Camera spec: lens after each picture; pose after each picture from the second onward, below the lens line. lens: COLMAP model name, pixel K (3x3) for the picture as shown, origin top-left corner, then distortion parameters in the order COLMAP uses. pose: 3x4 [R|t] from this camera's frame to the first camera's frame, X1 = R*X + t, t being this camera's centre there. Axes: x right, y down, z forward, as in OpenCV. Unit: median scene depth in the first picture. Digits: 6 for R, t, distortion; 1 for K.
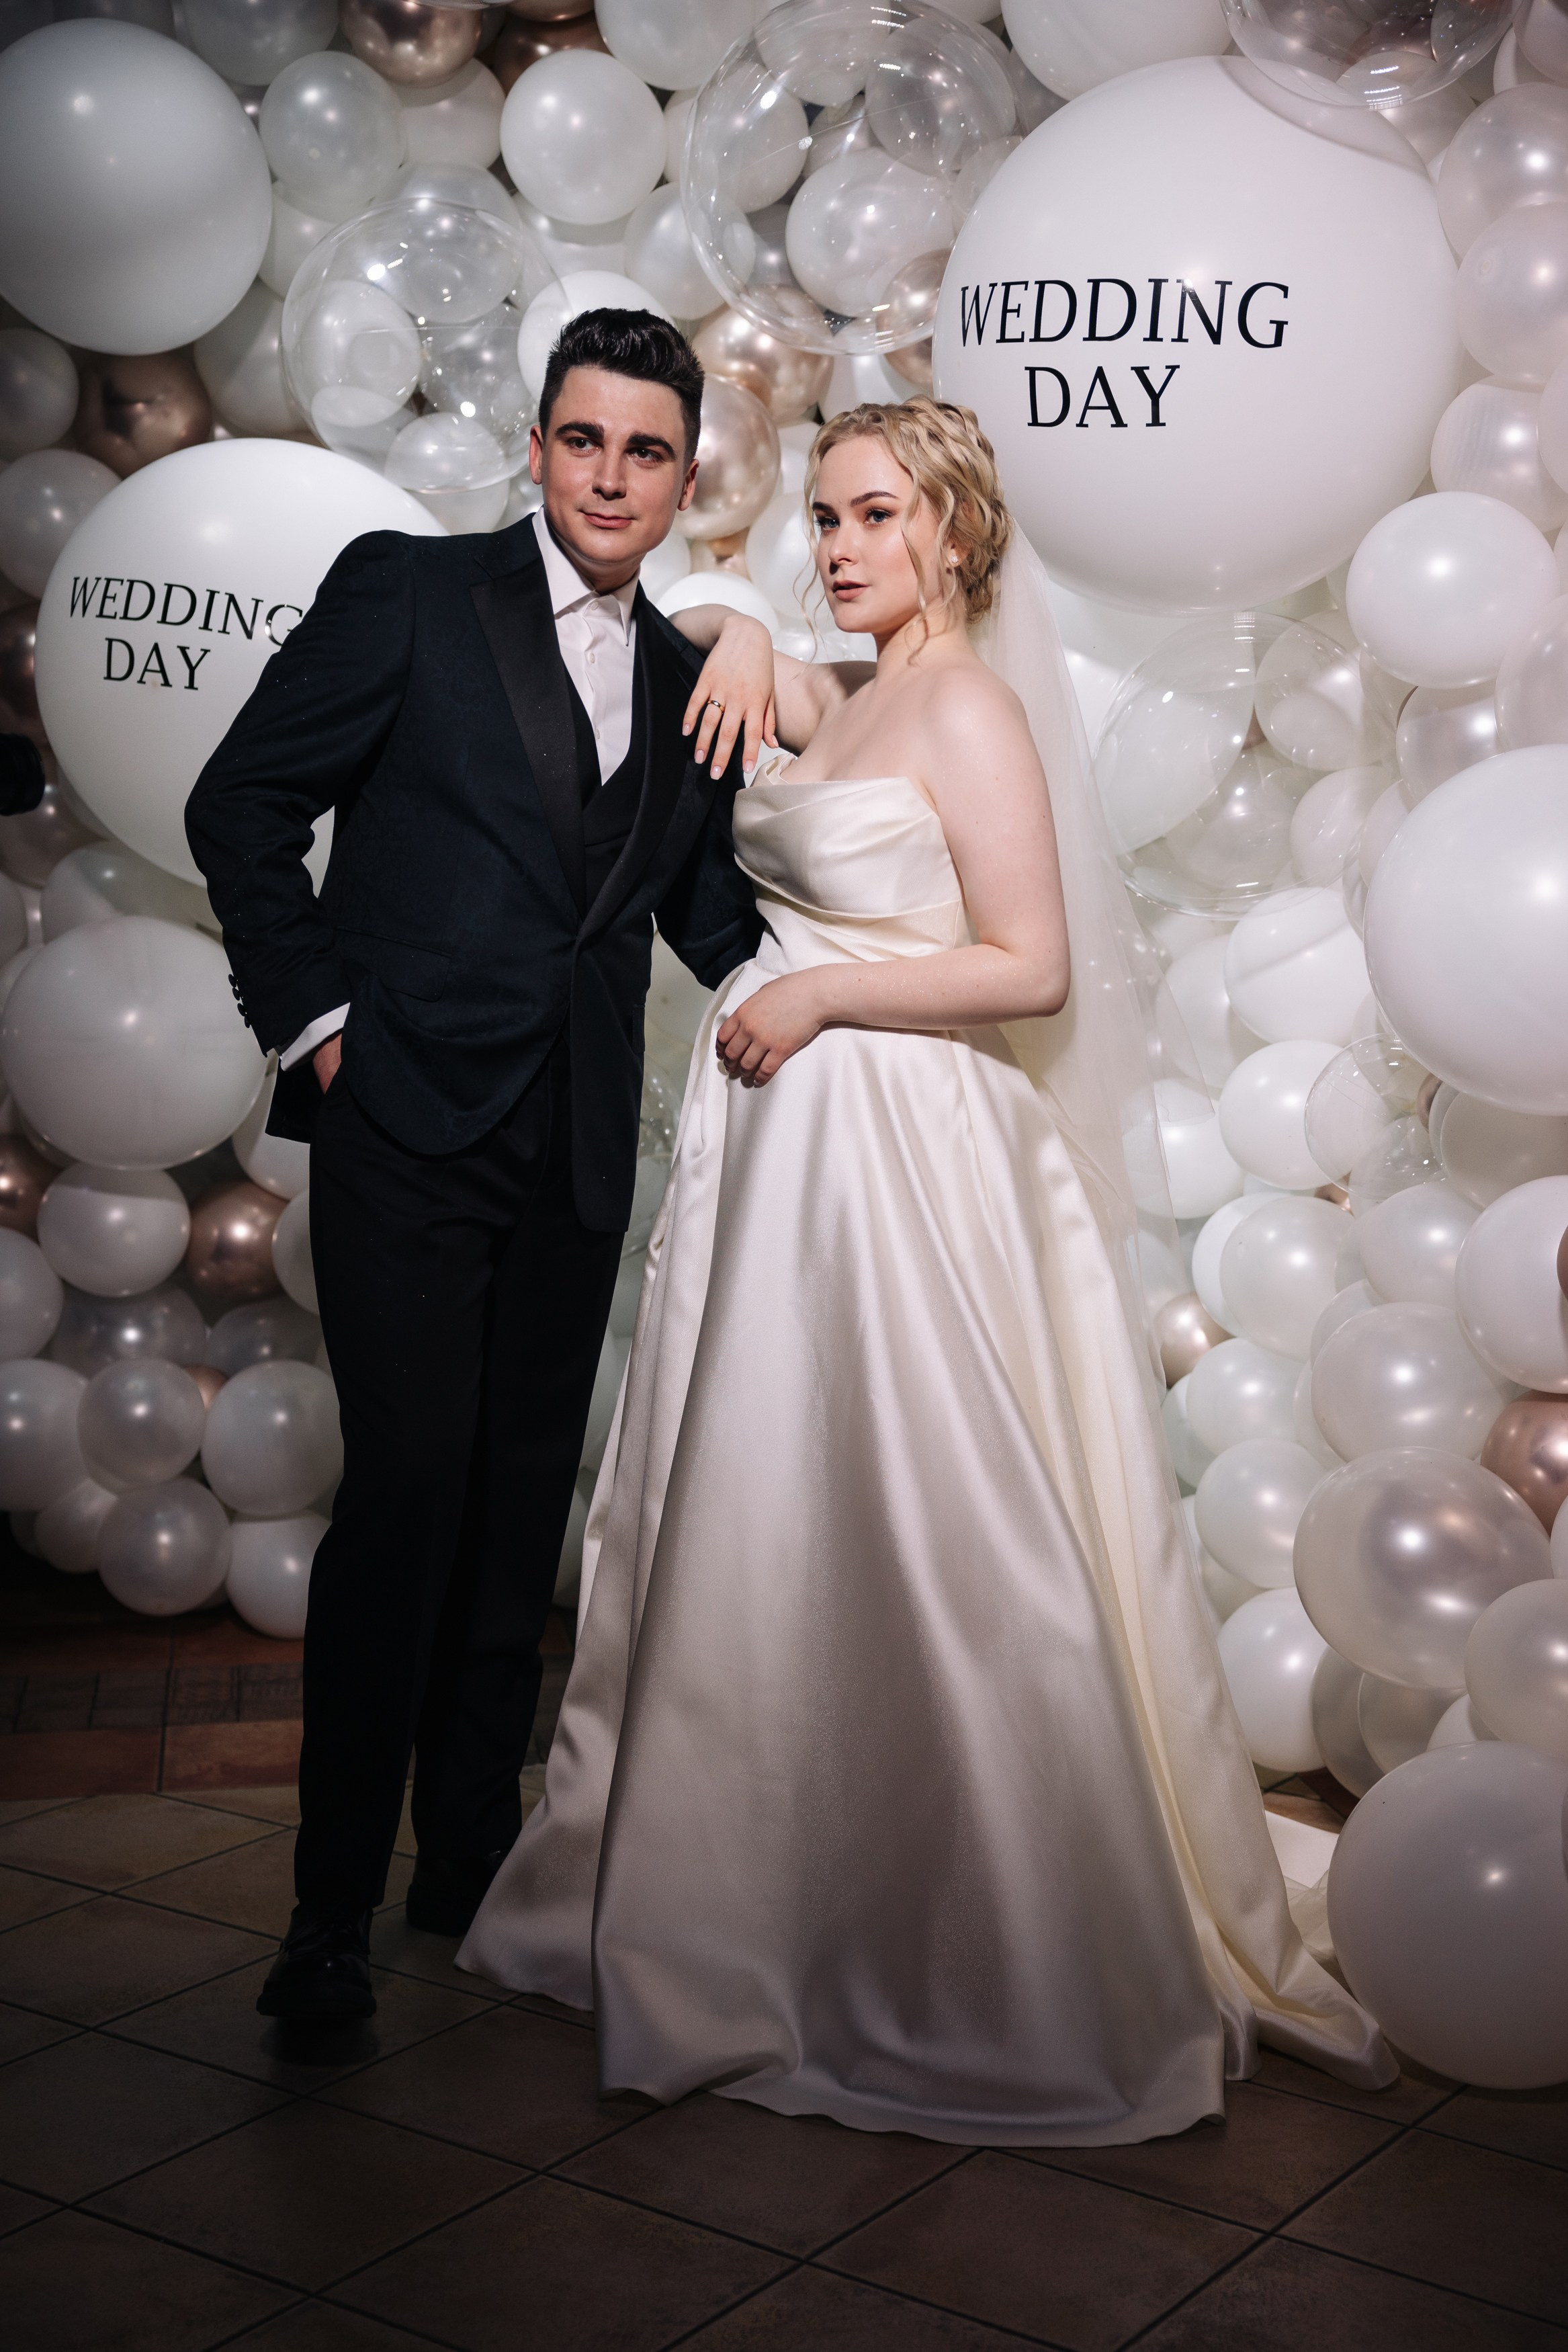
lens RADIAL K [[3136.2, 0, 787.3], [0, 3136.2, 1214.7], [0, 0, 1]] dist [0.184093, 0.000000]
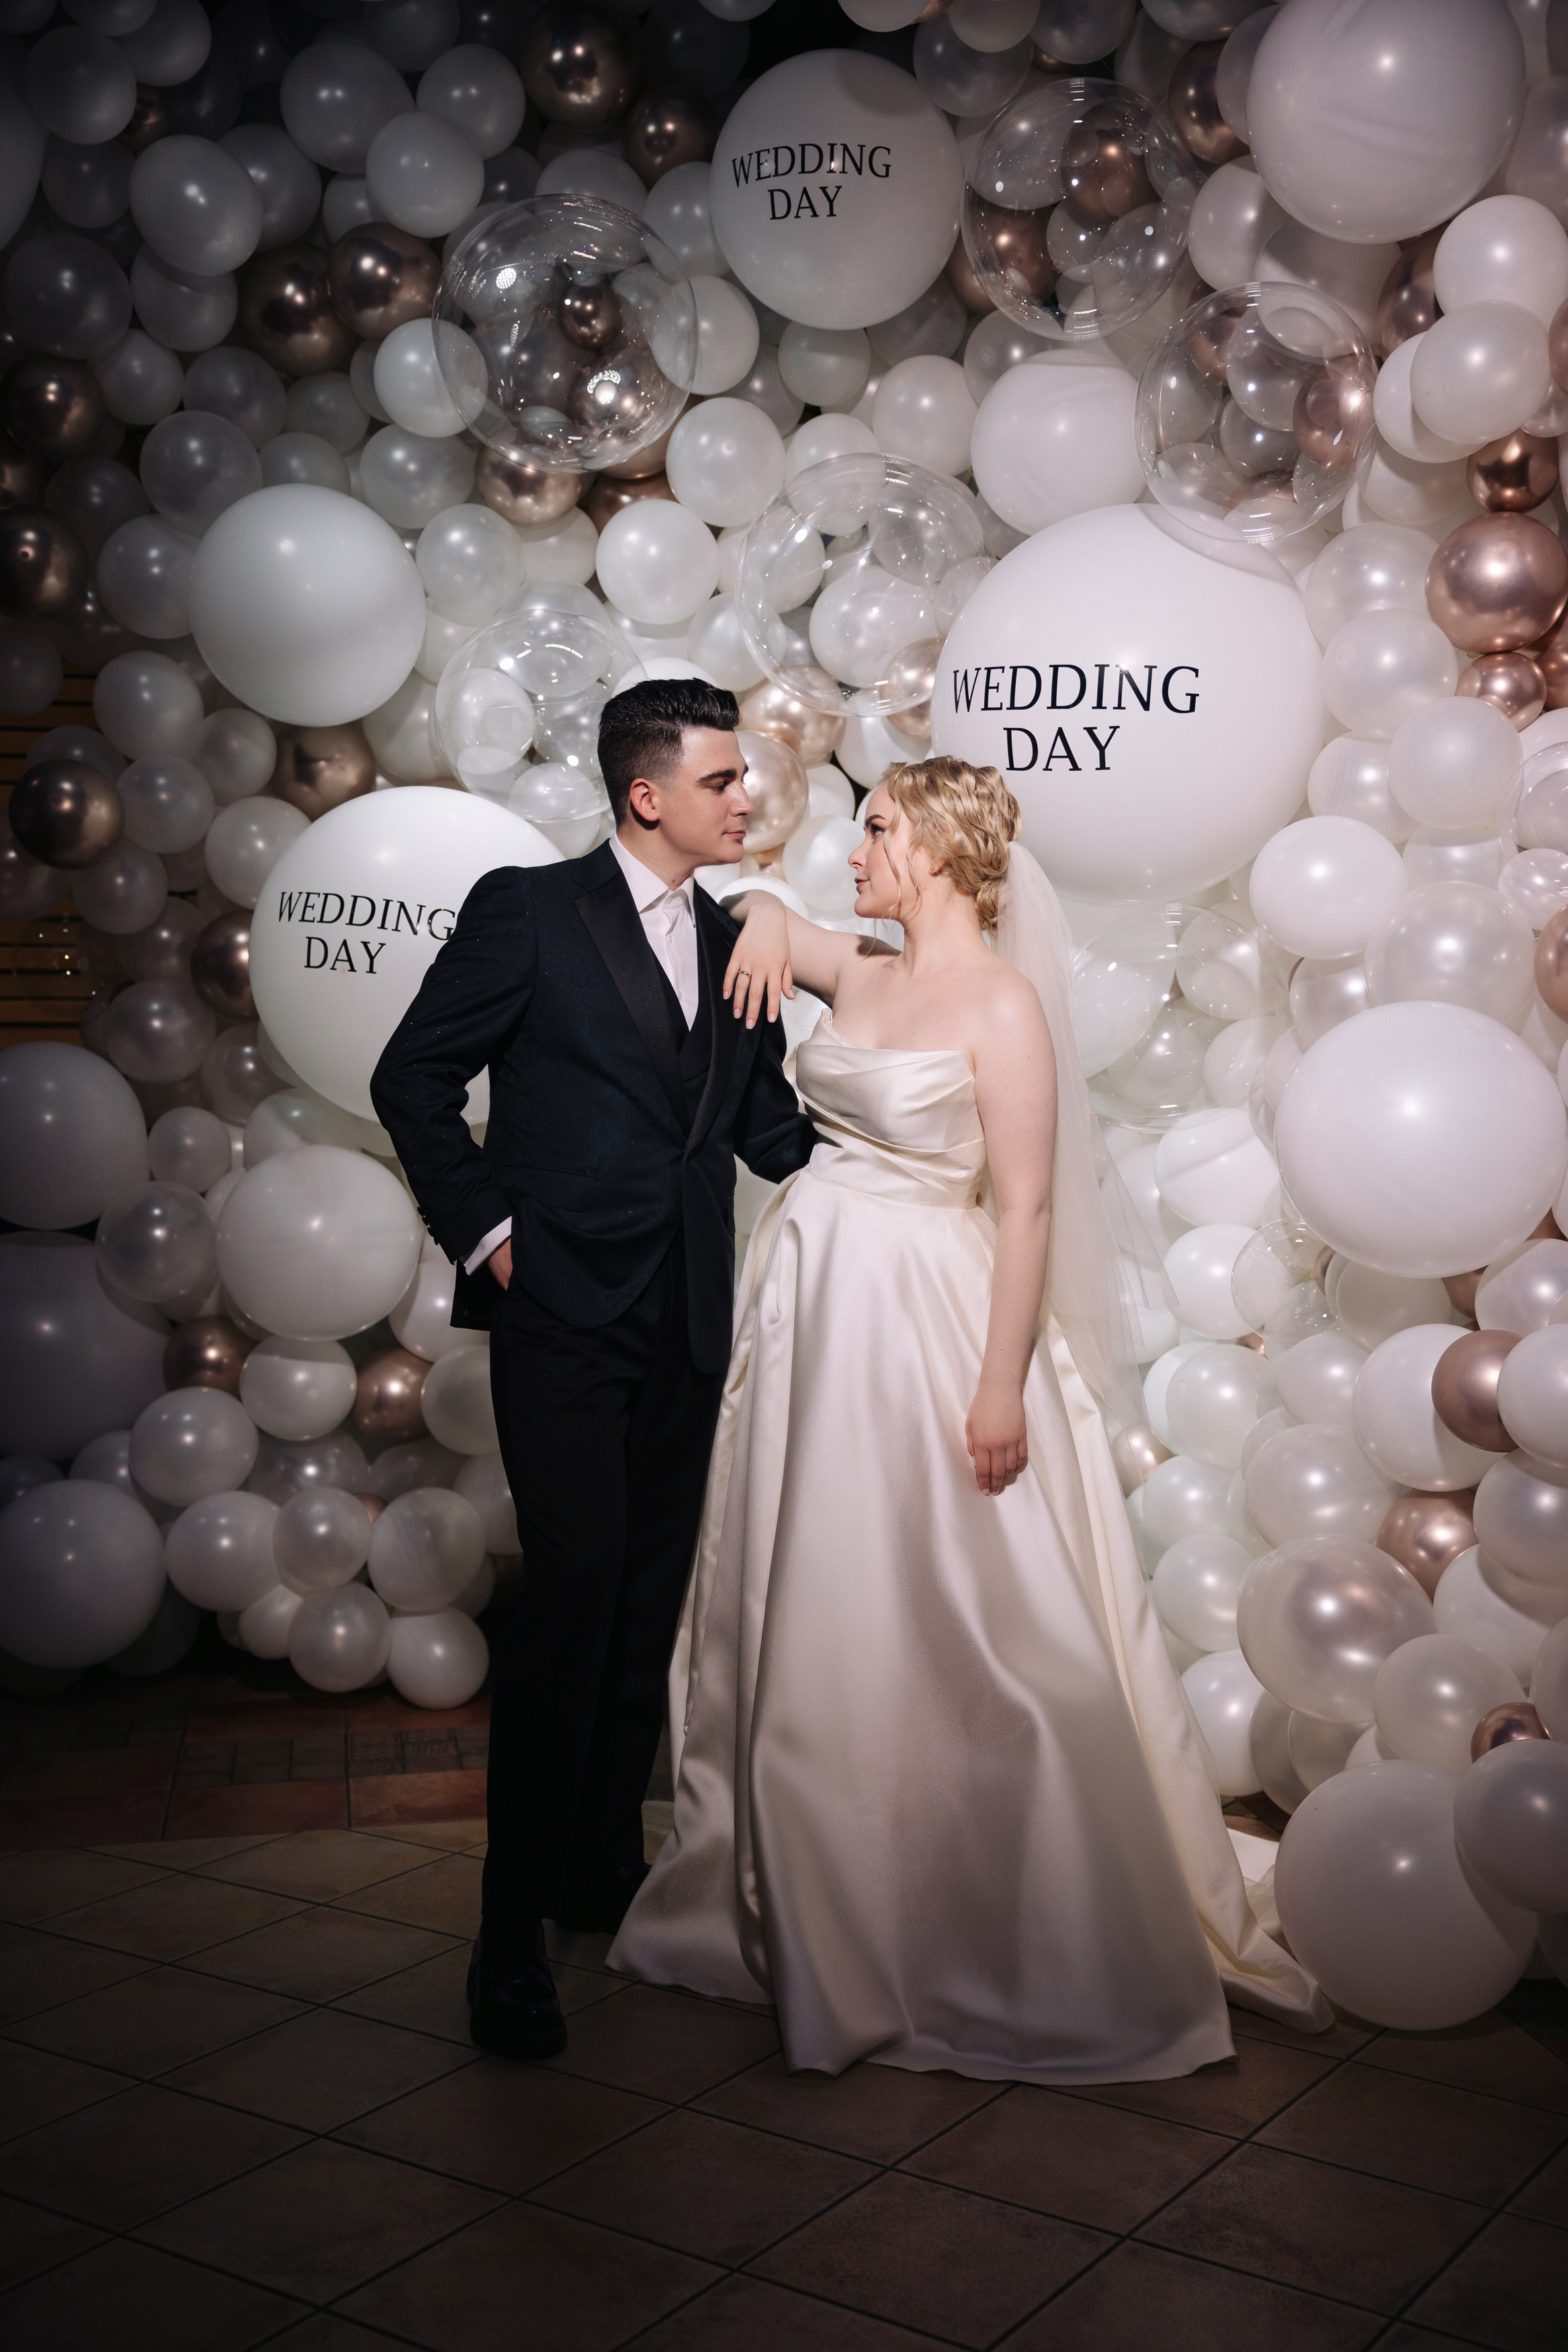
lens RADIAL K [[2560.6, 0, 787.2], [0, 2560.6, 1181.6], [0, 0, 1]] dist [0.138420, 0.000000]
pose [[0.999830, -0.016513, 0.008223, -0.025379], [0.017092, 0.996943, -0.076244, 0.004916], [-0.006939, 0.076371, 0.997055, -0.059890]]
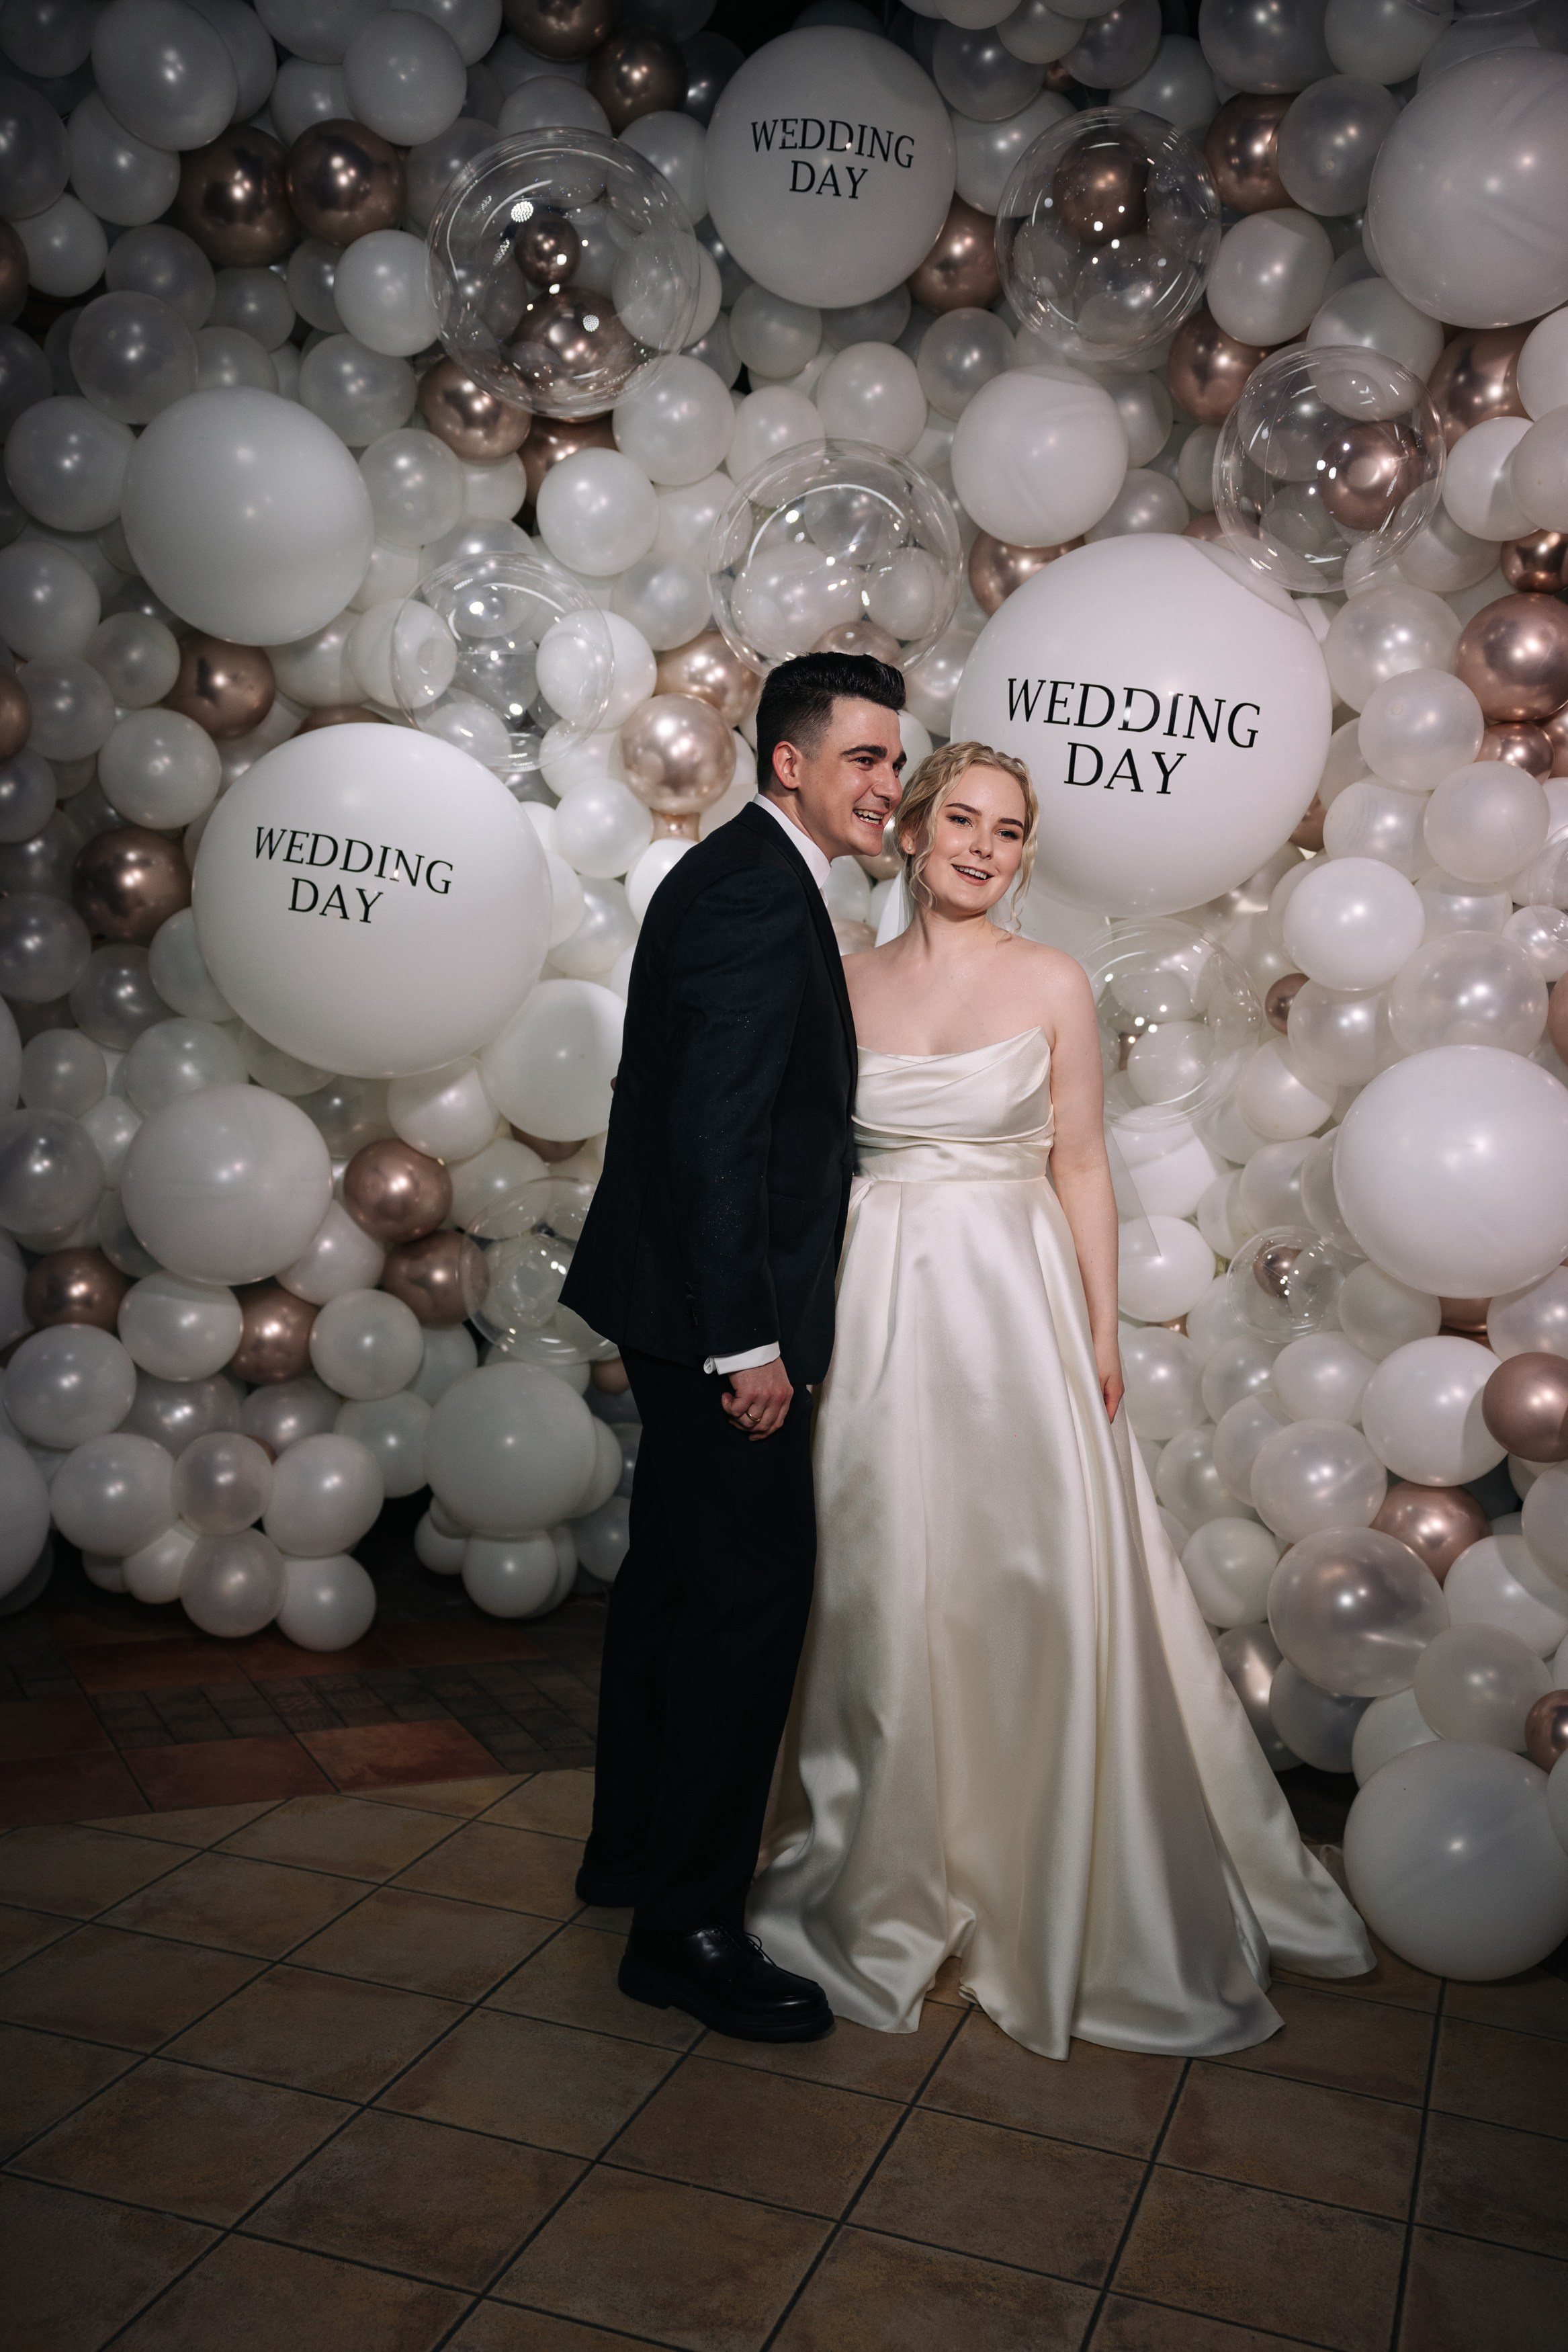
lens RADIAL K [[2329.5, 0, 780.9], [0, 2329.5, 1227.7], [0, 0, 1]] dist [0.072594, 0.000000]
pose [[0.957966, 0.020160, 0.286174, -0.294482], [-0.020795, 0.999783, -0.000820, -0.045748], [-0.286128, -0.005166, 0.958177, 0.051468]]
